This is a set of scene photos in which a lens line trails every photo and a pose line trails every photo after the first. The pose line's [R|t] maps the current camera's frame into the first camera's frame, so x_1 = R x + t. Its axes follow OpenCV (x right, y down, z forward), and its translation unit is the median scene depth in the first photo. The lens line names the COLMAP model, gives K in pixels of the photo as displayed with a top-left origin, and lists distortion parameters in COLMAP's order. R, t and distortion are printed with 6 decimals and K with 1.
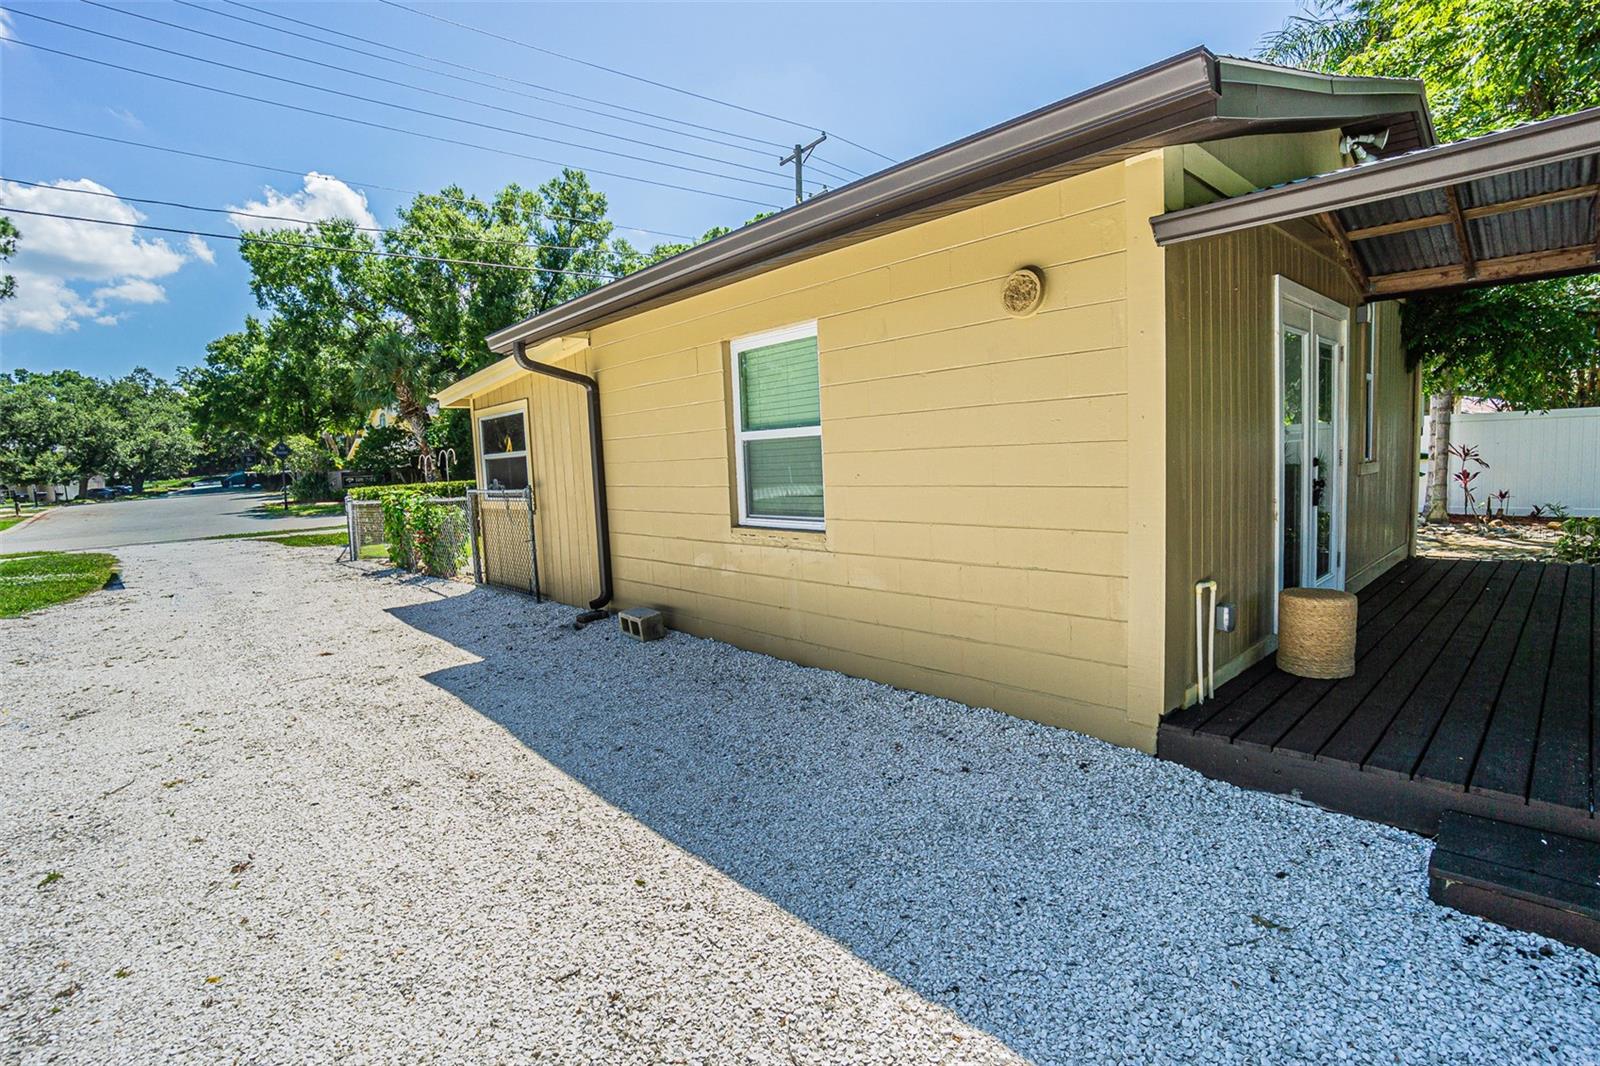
lens RADIAL K [[763.1, 0, 791.6], [0, 763.1, 523.3], [0, 0, 1]] dist [-0.056467, 0.021698]
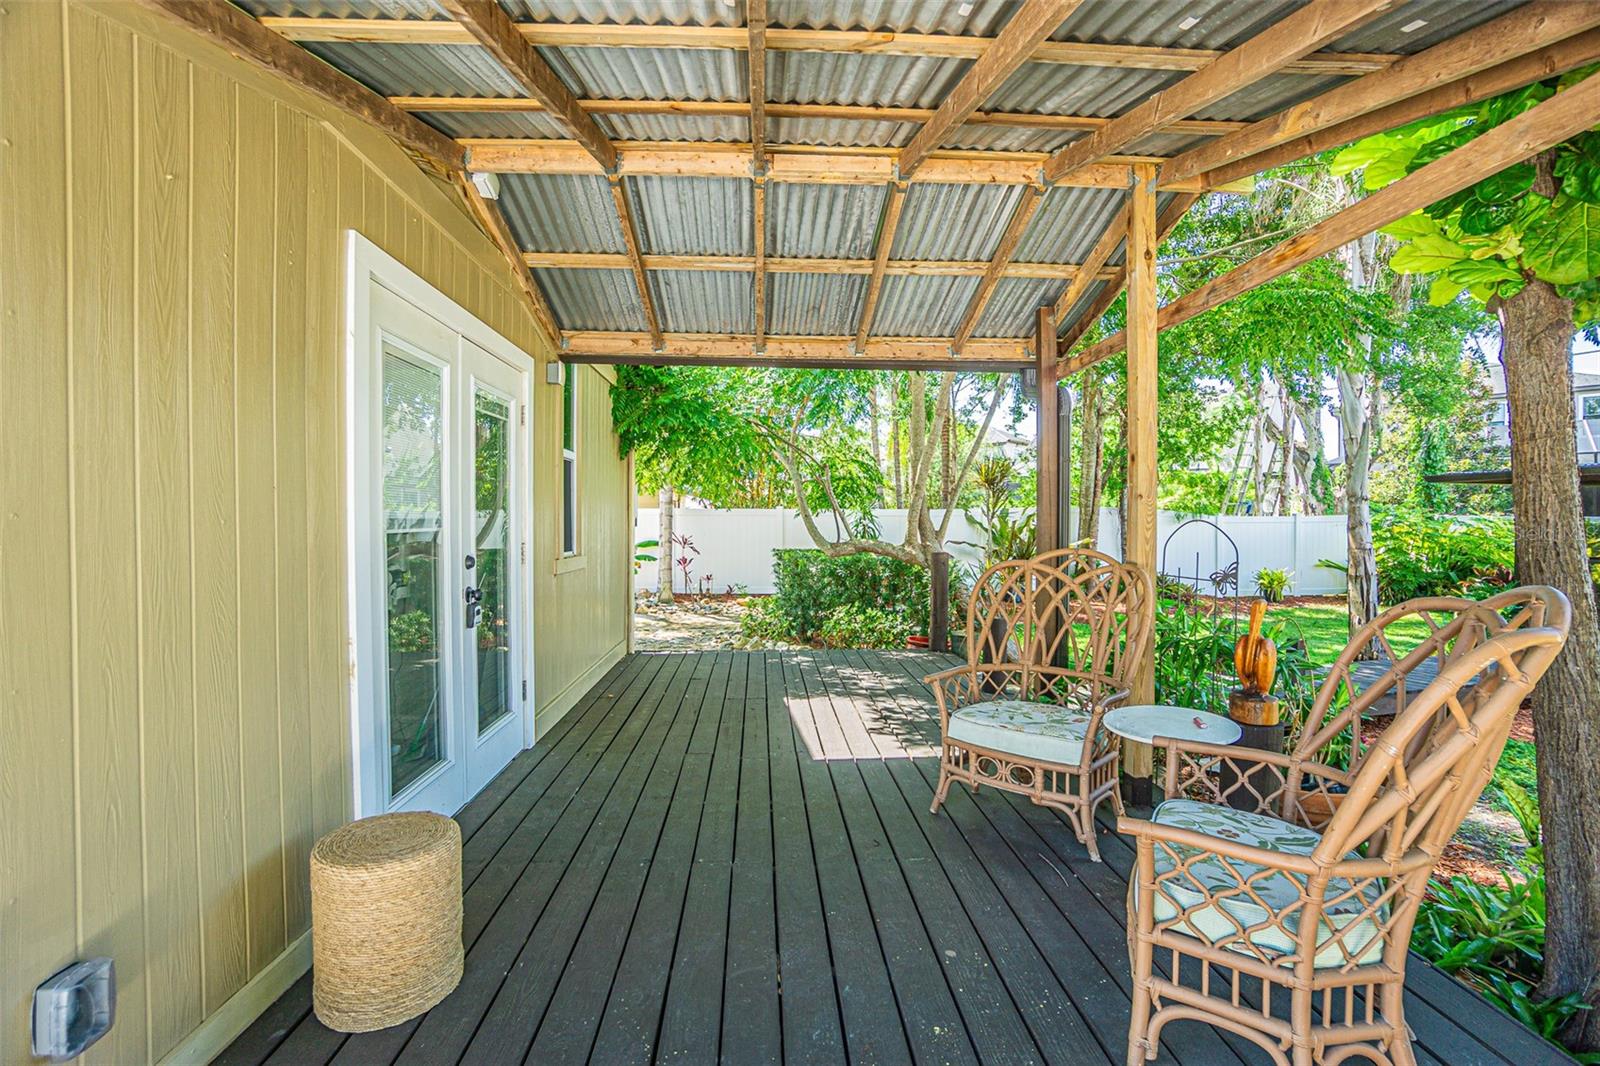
lens RADIAL K [[738.3, 0, 791.5], [0, 738.3, 526.5], [0, 0, 1]] dist [-0.058719, 0.019827]
pose [[0.644494, 0.037794, 0.763675, 0.367584], [0.039435, 0.995805, -0.082563, -0.046089], [-0.763592, 0.083327, 0.640300, 0.339716]]
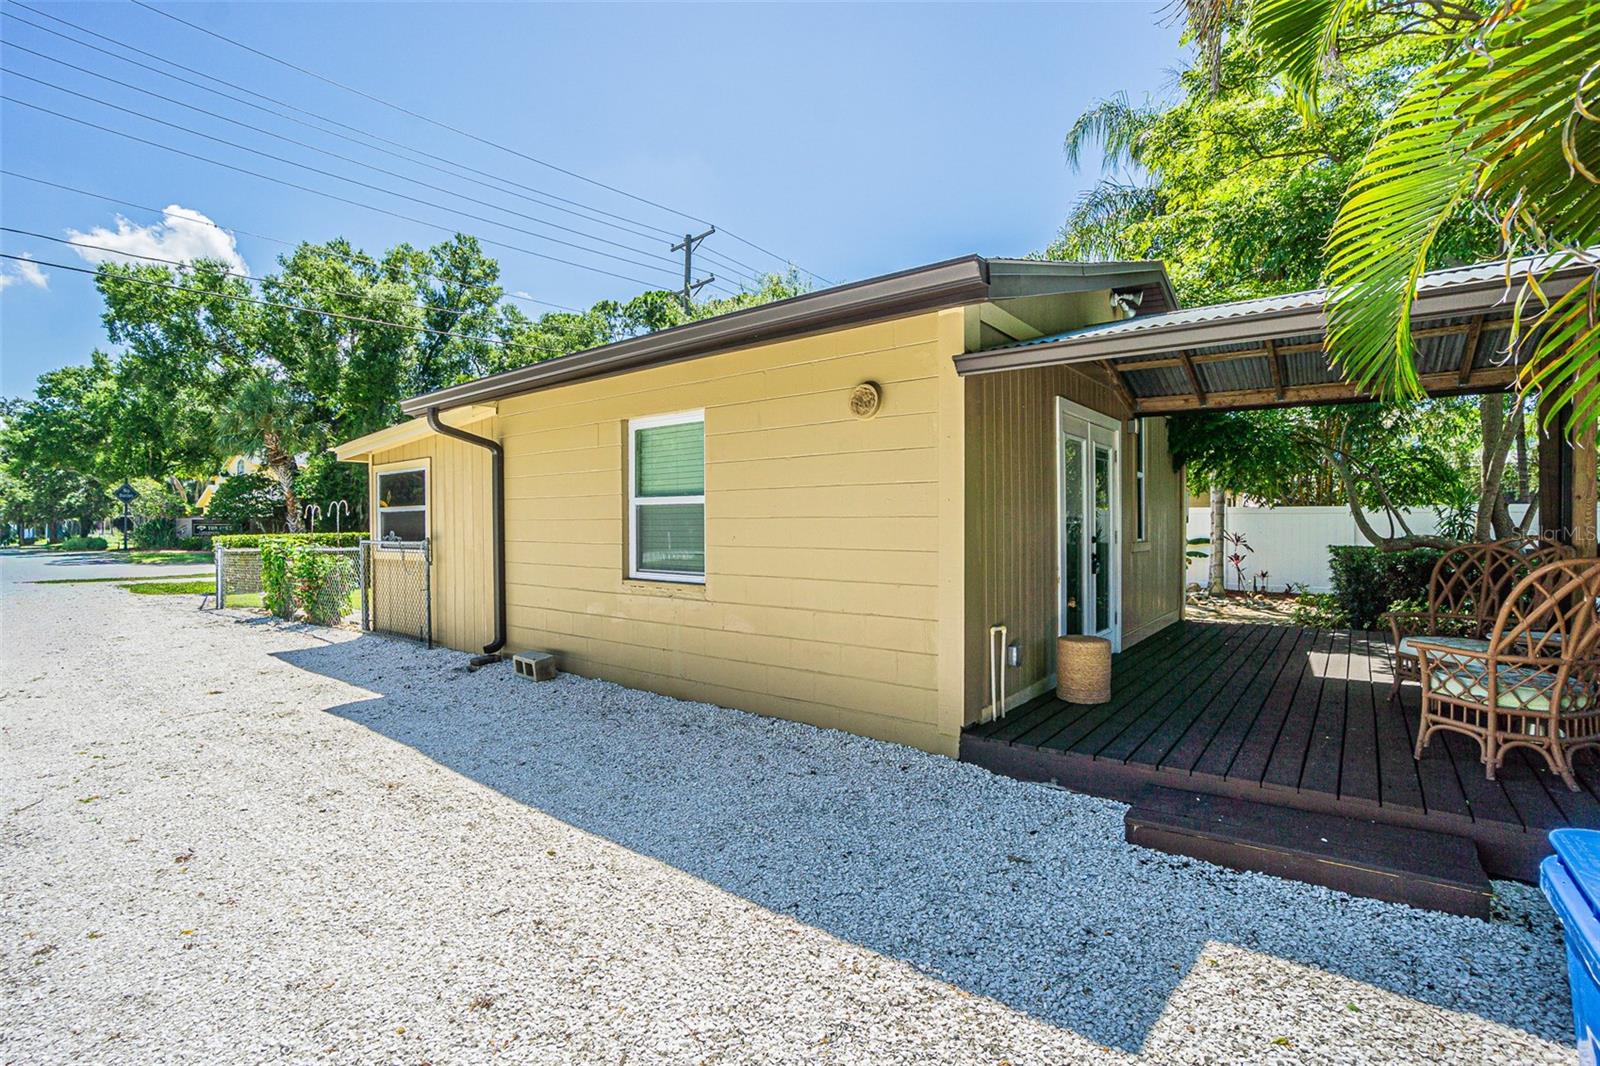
lens RADIAL K [[738.3, 0, 791.5], [0, 738.3, 526.5], [0, 0, 1]] dist [-0.058719, 0.019827]
pose [[0.985670, 0.038445, 0.164247, -0.013399], [-0.024225, 0.995851, -0.087719, 0.016691], [-0.166938, 0.082483, 0.982511, -0.139808]]
